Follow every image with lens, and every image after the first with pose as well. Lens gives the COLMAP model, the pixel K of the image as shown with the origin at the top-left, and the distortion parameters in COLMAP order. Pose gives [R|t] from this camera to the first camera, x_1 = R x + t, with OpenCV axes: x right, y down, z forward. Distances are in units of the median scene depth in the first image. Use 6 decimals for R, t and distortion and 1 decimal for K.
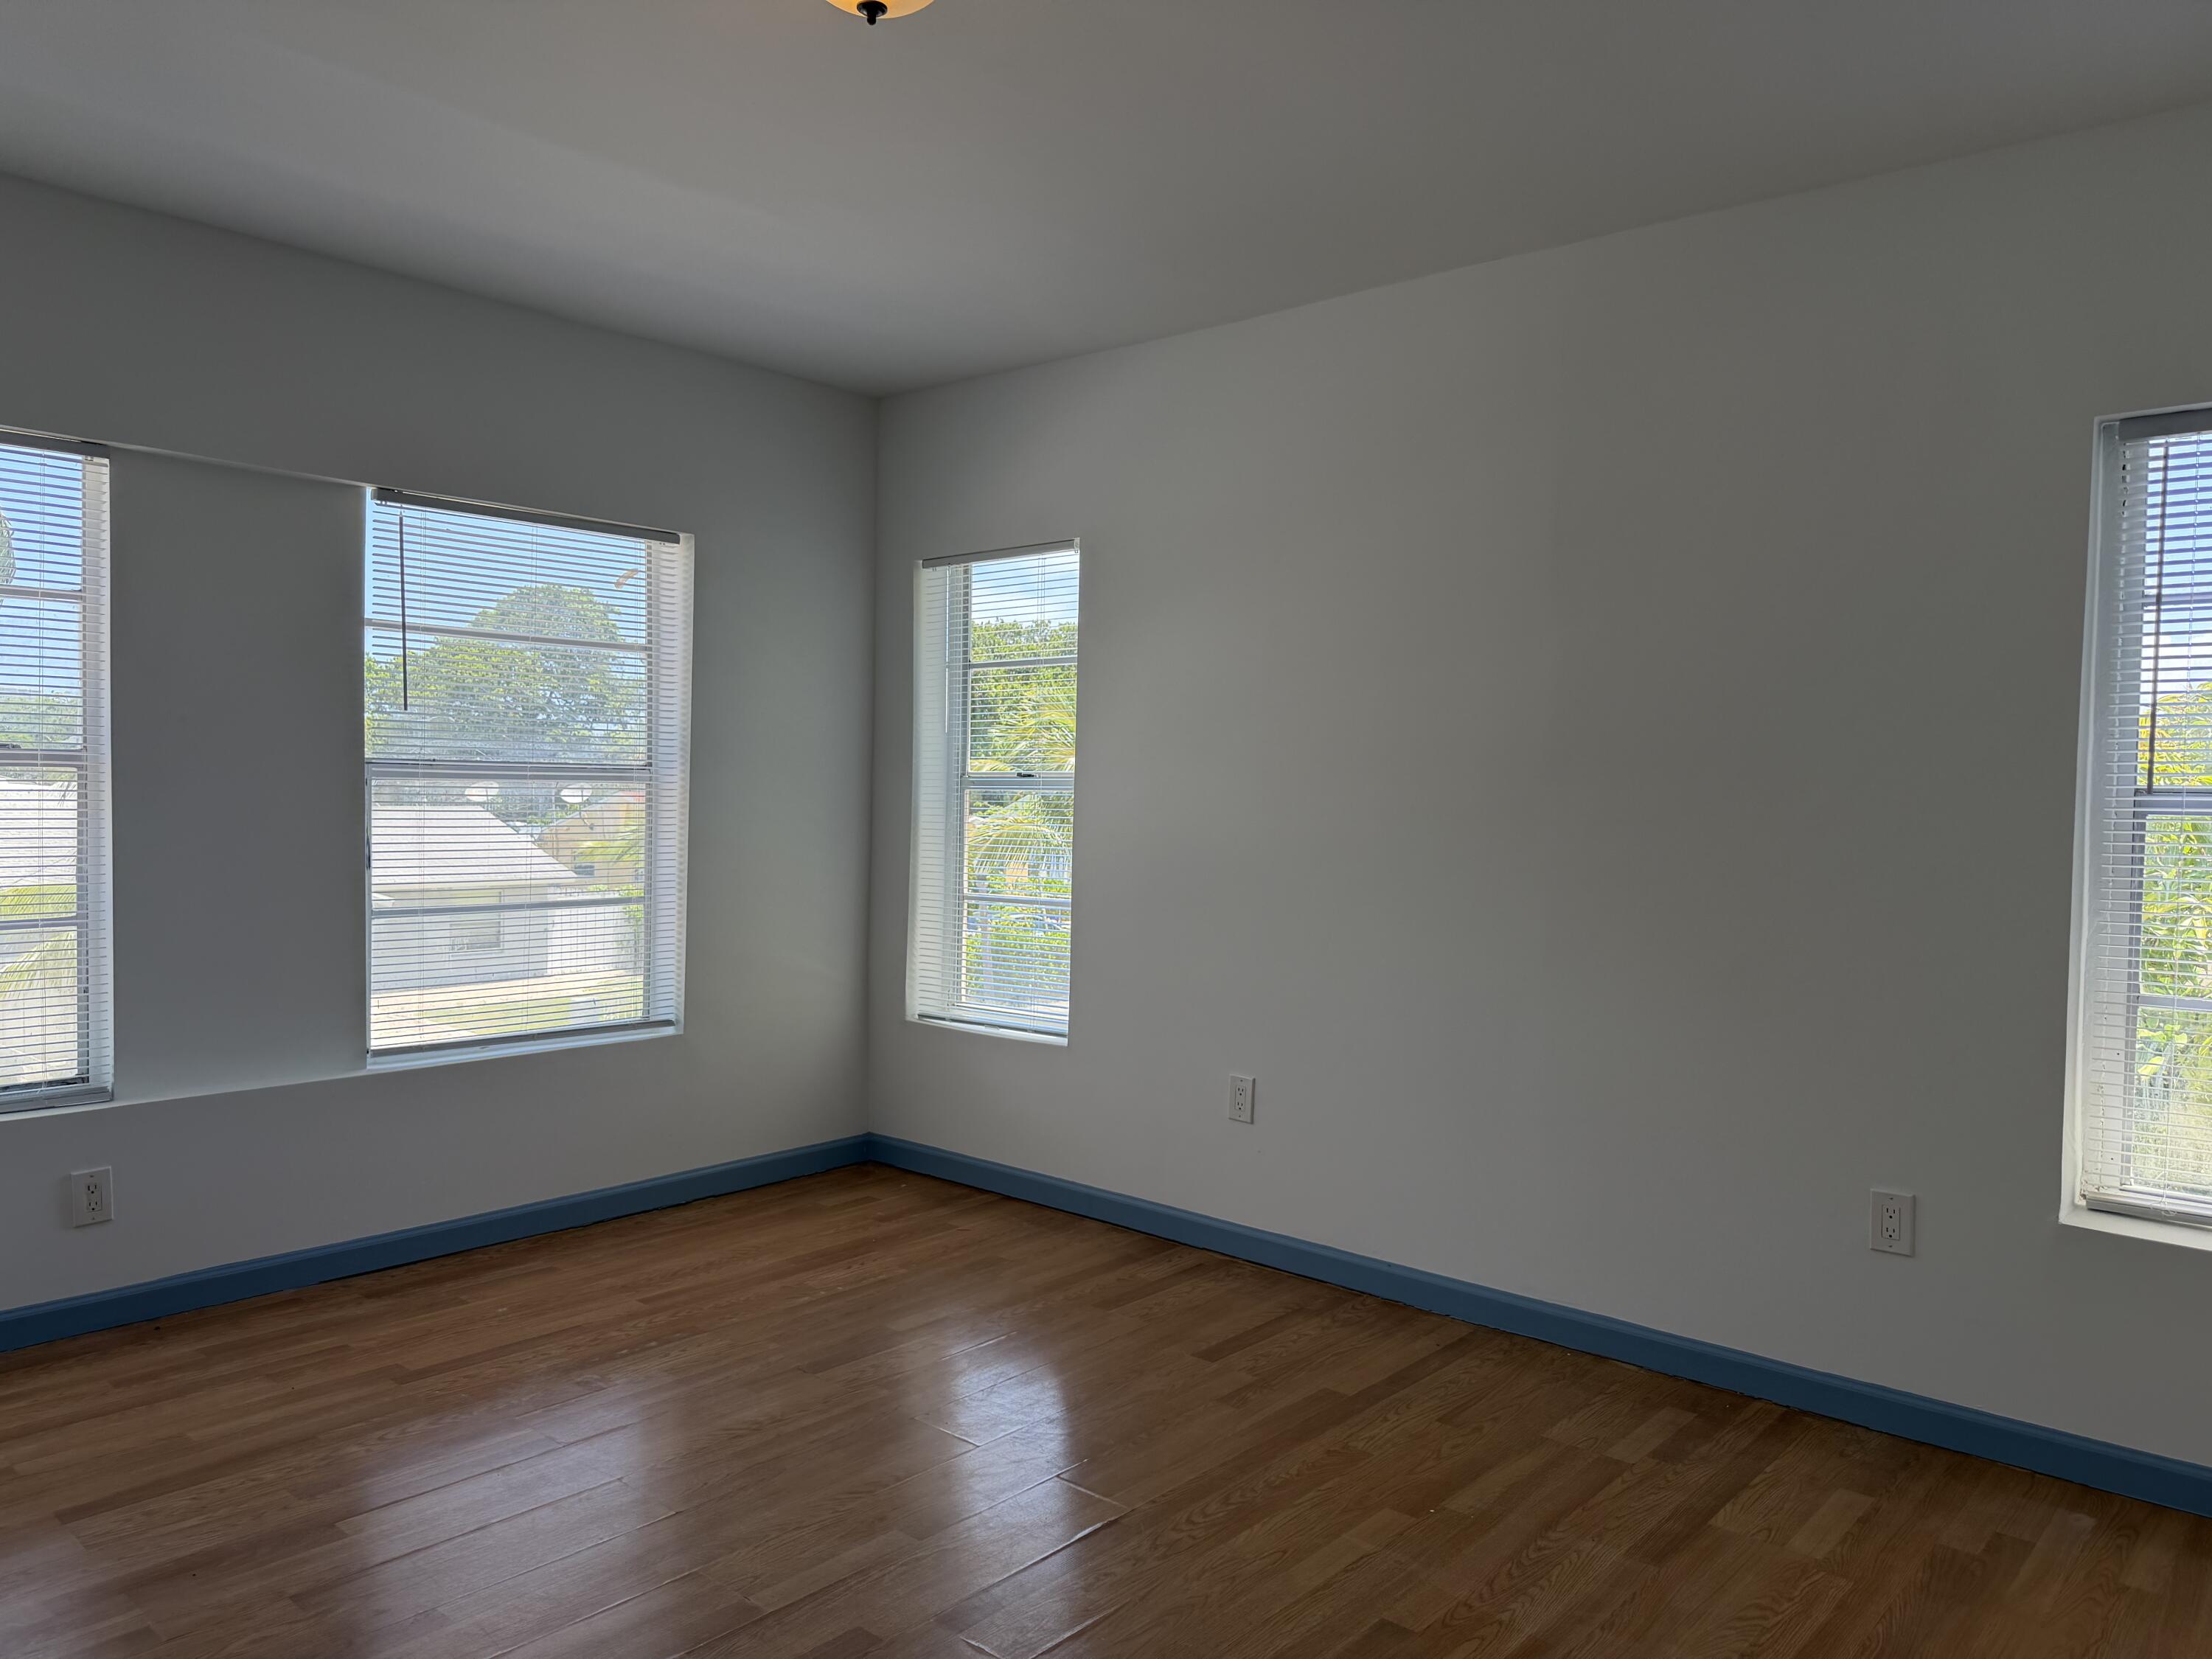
lens RADIAL K [[1569.3, 0, 1109.7], [0, 1569.3, 821.4], [0, 0, 1]] dist [0.055265, -0.068260]
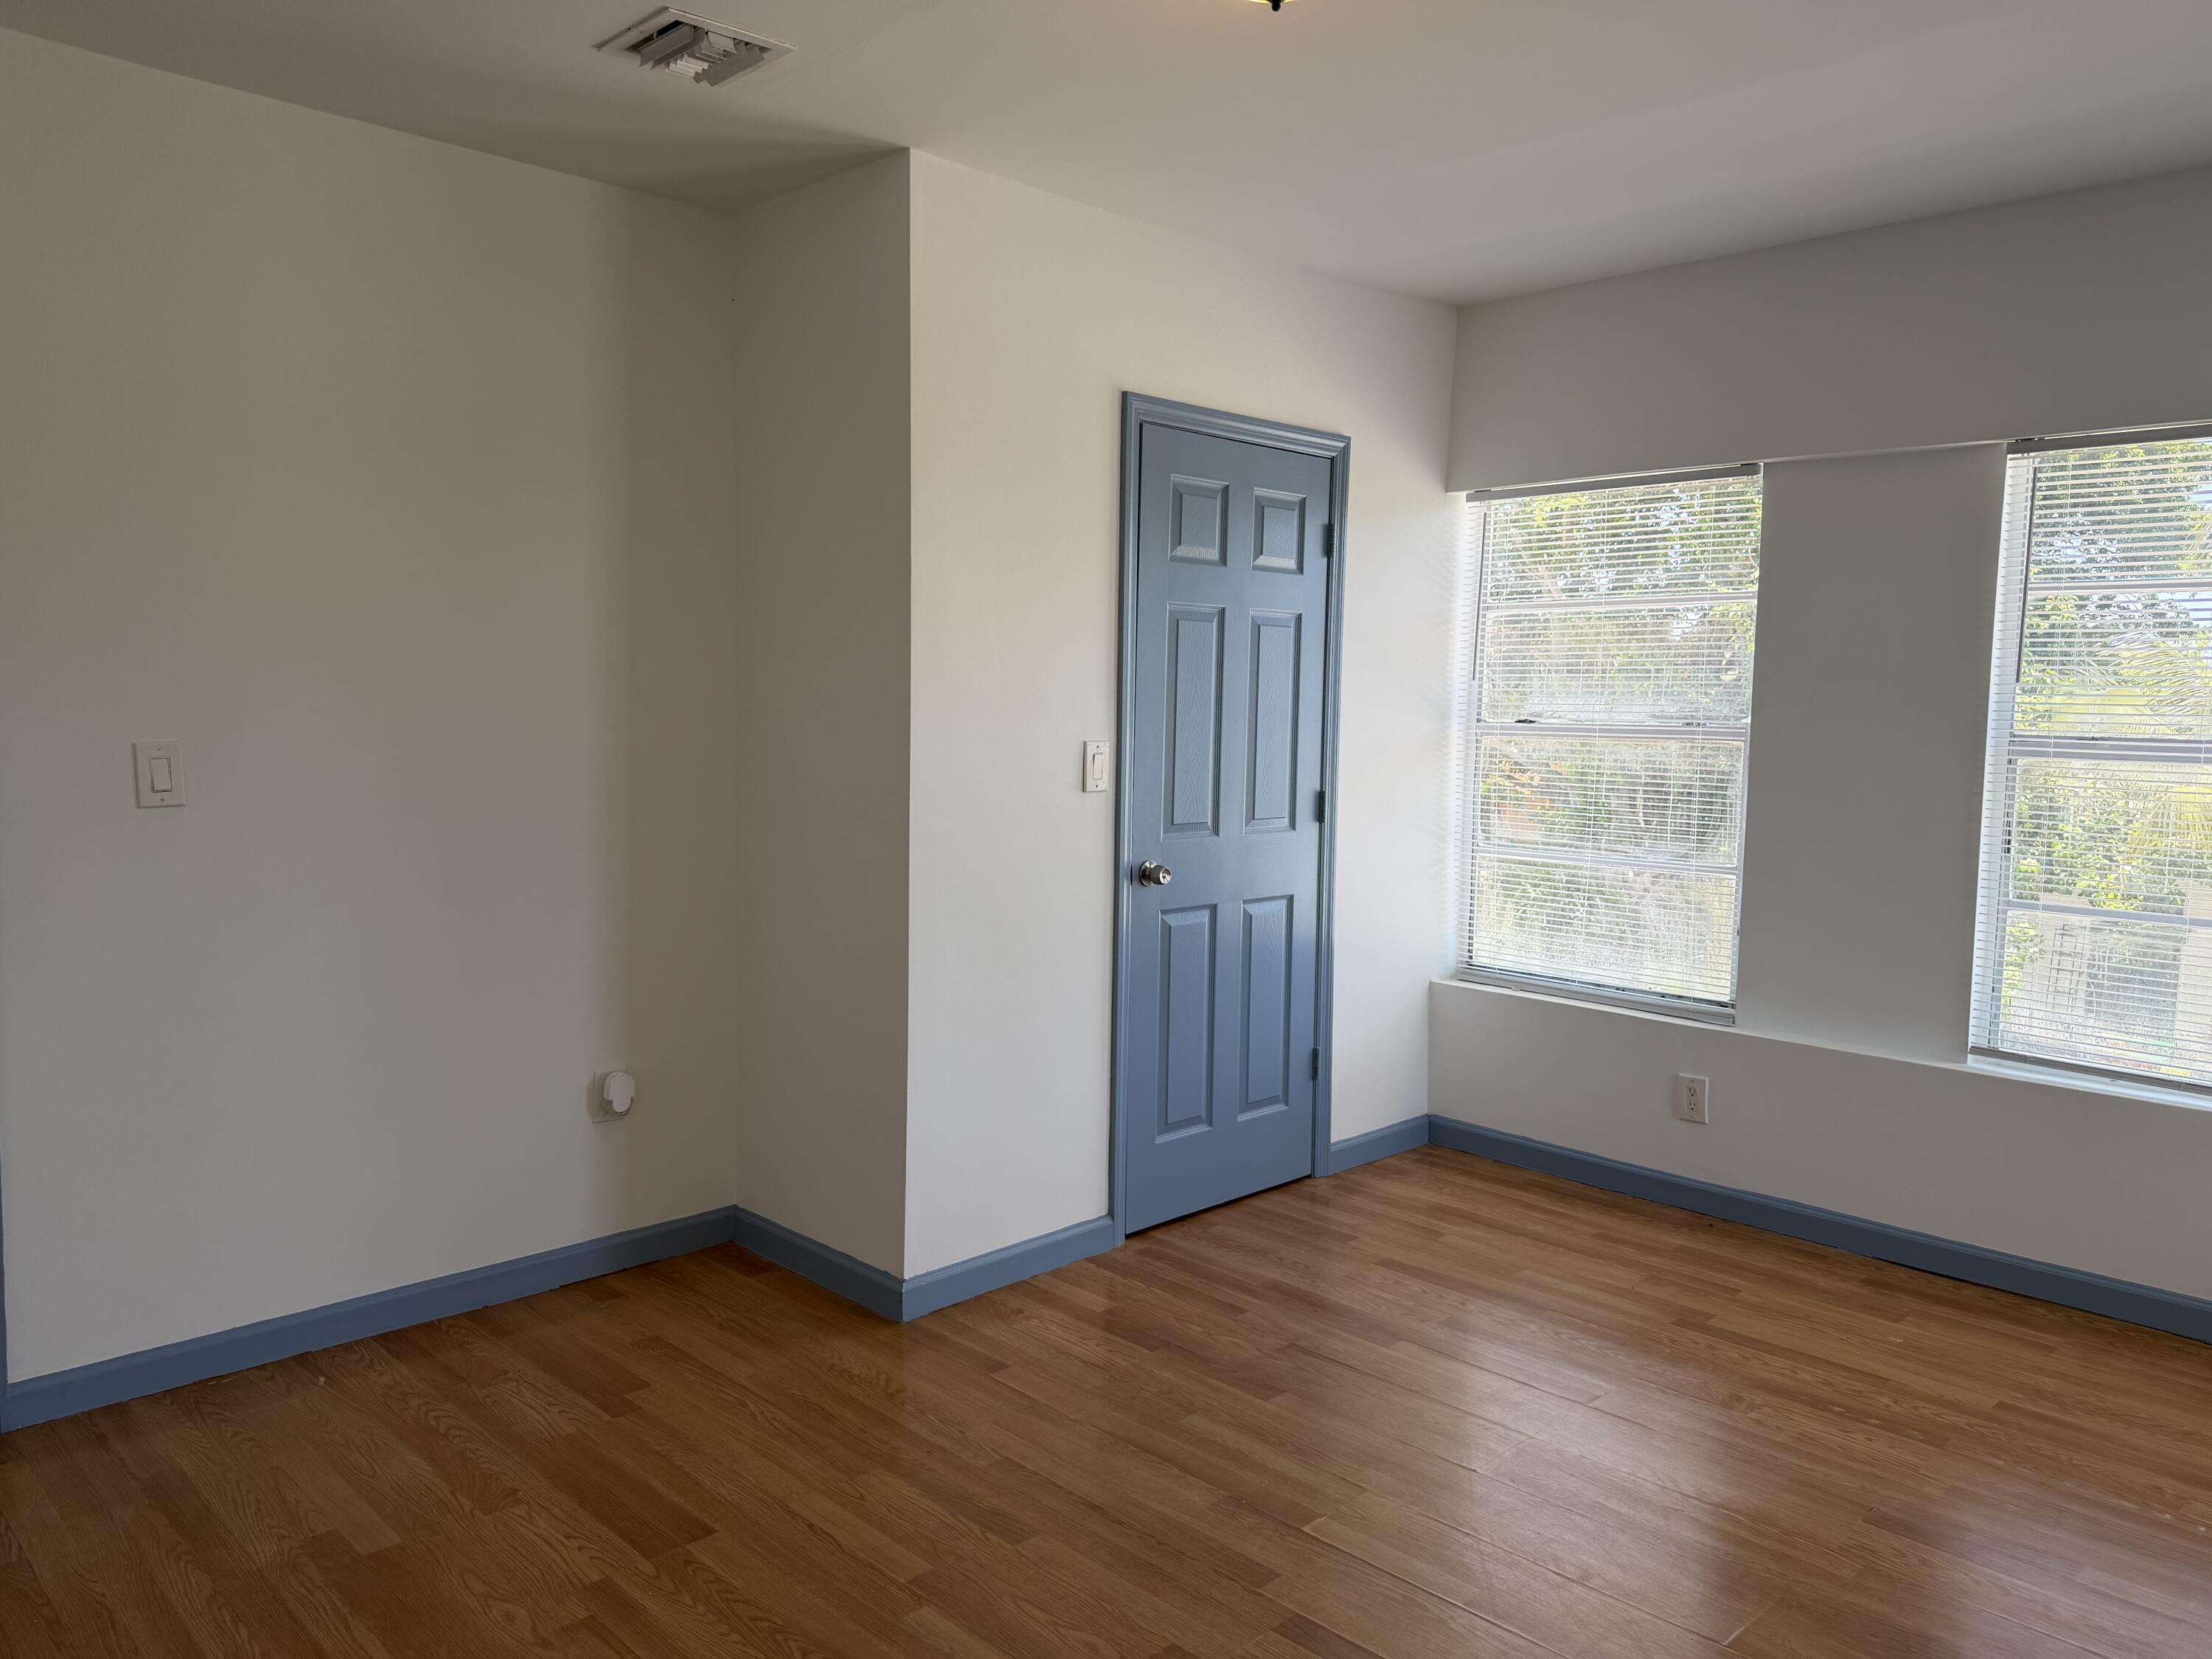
lens RADIAL K [[1569.3, 0, 1109.7], [0, 1569.3, 821.4], [0, 0, 1]] dist [0.055265, -0.068260]
pose [[-0.067579, 0.057781, -0.996039, 0.555189], [-0.046200, 0.997069, 0.060976, -0.025185], [0.996644, 0.050138, -0.064712, 0.608172]]
